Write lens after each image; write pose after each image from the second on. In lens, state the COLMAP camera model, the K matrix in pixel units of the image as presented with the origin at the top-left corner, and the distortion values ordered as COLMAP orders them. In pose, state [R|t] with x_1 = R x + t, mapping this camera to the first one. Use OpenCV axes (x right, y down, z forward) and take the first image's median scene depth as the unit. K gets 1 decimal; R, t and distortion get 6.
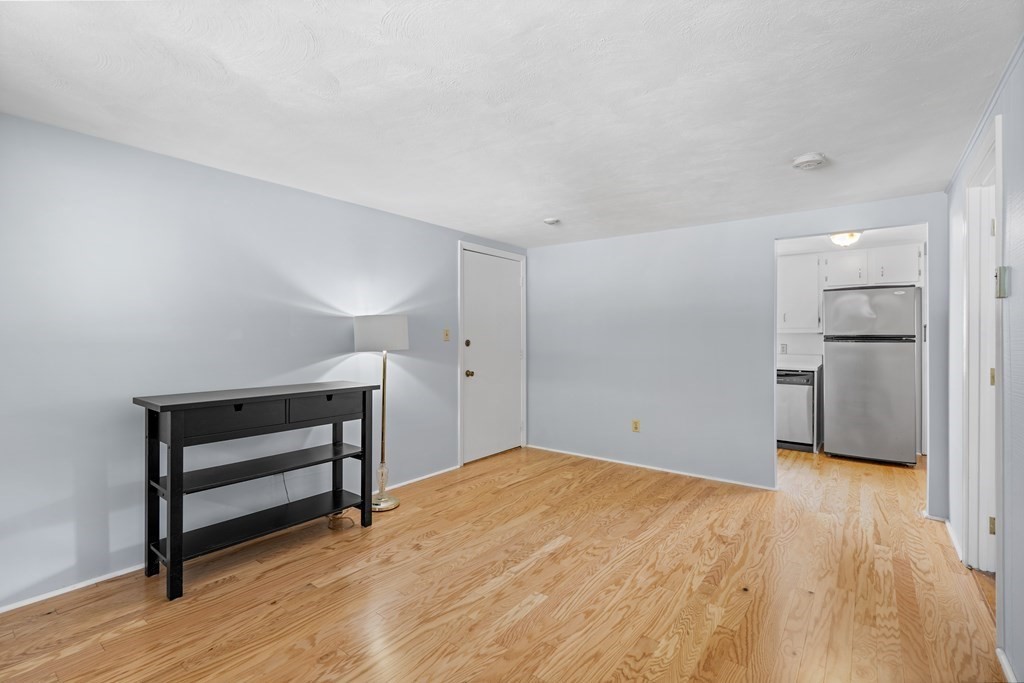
lens RADIAL K [[466.9, 0, 513.1], [0, 466.9, 336.3], [0, 0, 1]] dist [-0.003127, 0.000399]
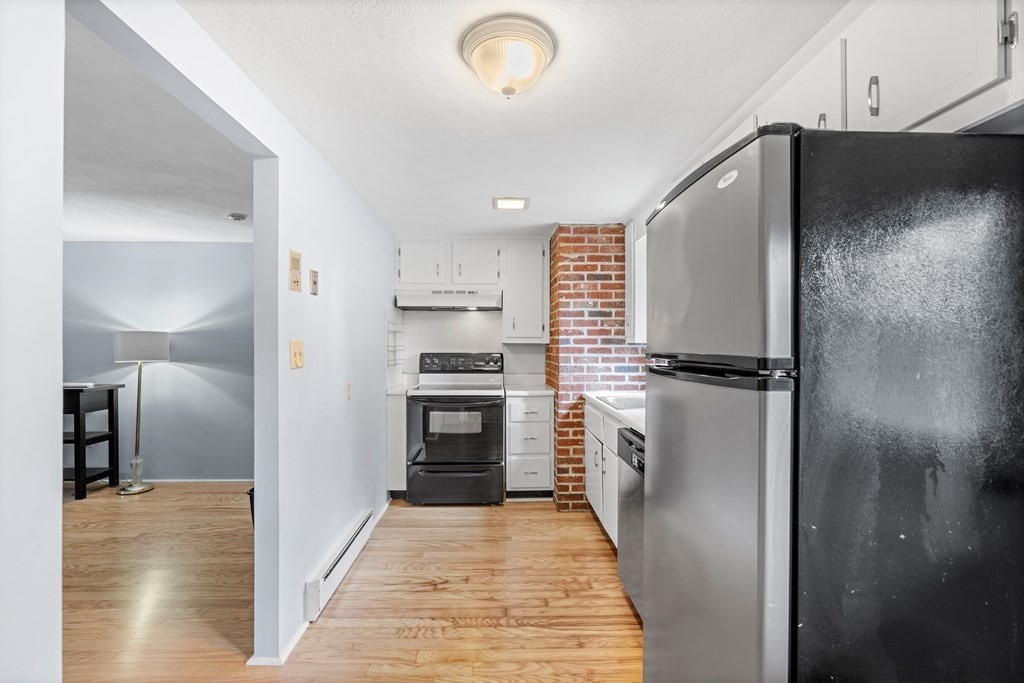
lens RADIAL K [[463.0, 0, 506.8], [0, 463.0, 342.9], [0, 0, 1]] dist [-0.000911, 0.000538]
pose [[0.624888, -0.003476, -0.780706, 1.480080], [0.002531, 0.999994, -0.002427, -0.015254], [0.780710, -0.000459, 0.624893, 1.184941]]
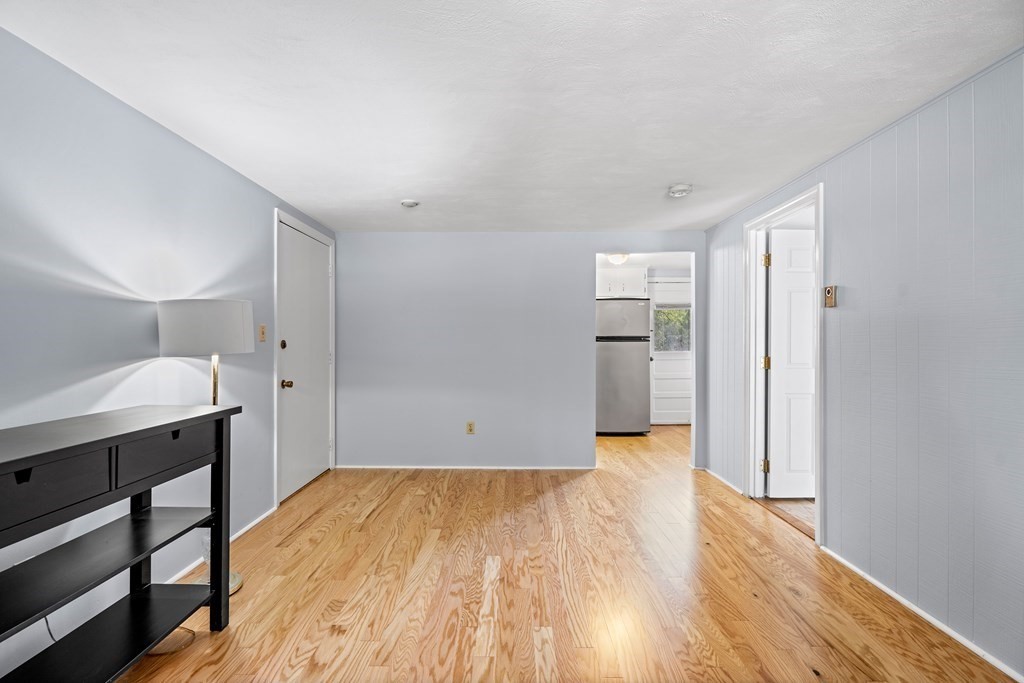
lens RADIAL K [[461.1, 0, 509.3], [0, 461.1, 341.8], [0, 0, 1]] dist [-0.011116, 0.006708]
pose [[0.800879, -0.002492, 0.598822, -0.393961], [0.000643, 0.999994, 0.003300, 0.012312], [-0.598826, -0.002258, 0.800876, 0.273943]]
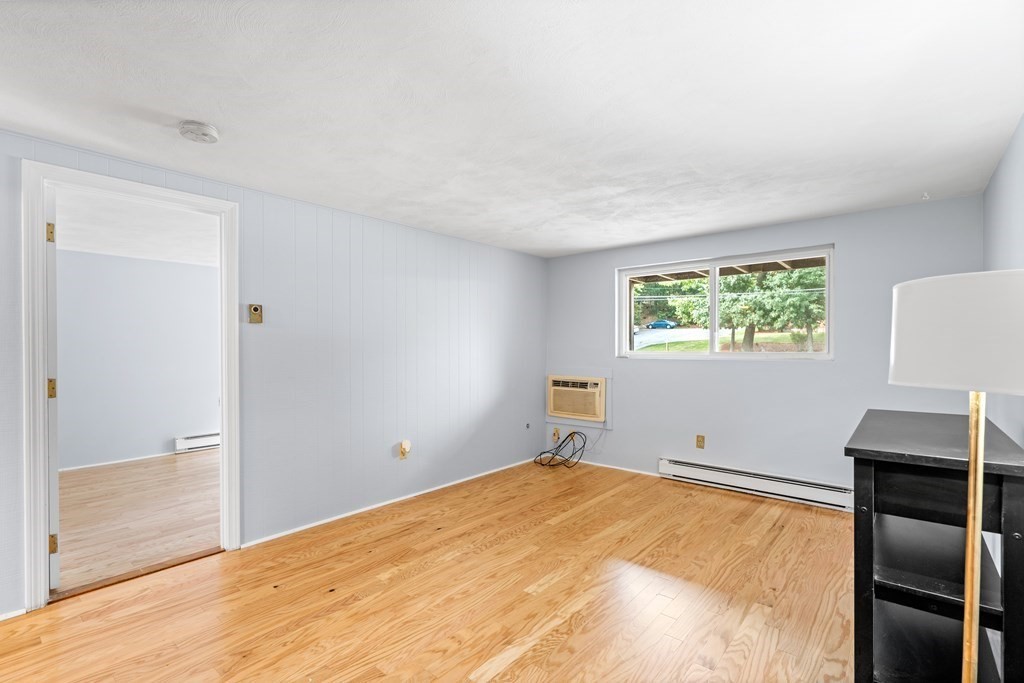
lens RADIAL K [[470.5, 0, 505.2], [0, 470.5, 353.4], [0, 0, 1]] dist [-0.002517, -0.000121]
pose [[-0.998430, -0.002617, 0.055954, 0.044928], [-0.001891, 0.999914, 0.013012, 0.000784], [-0.055983, 0.012886, -0.998349, 1.608225]]
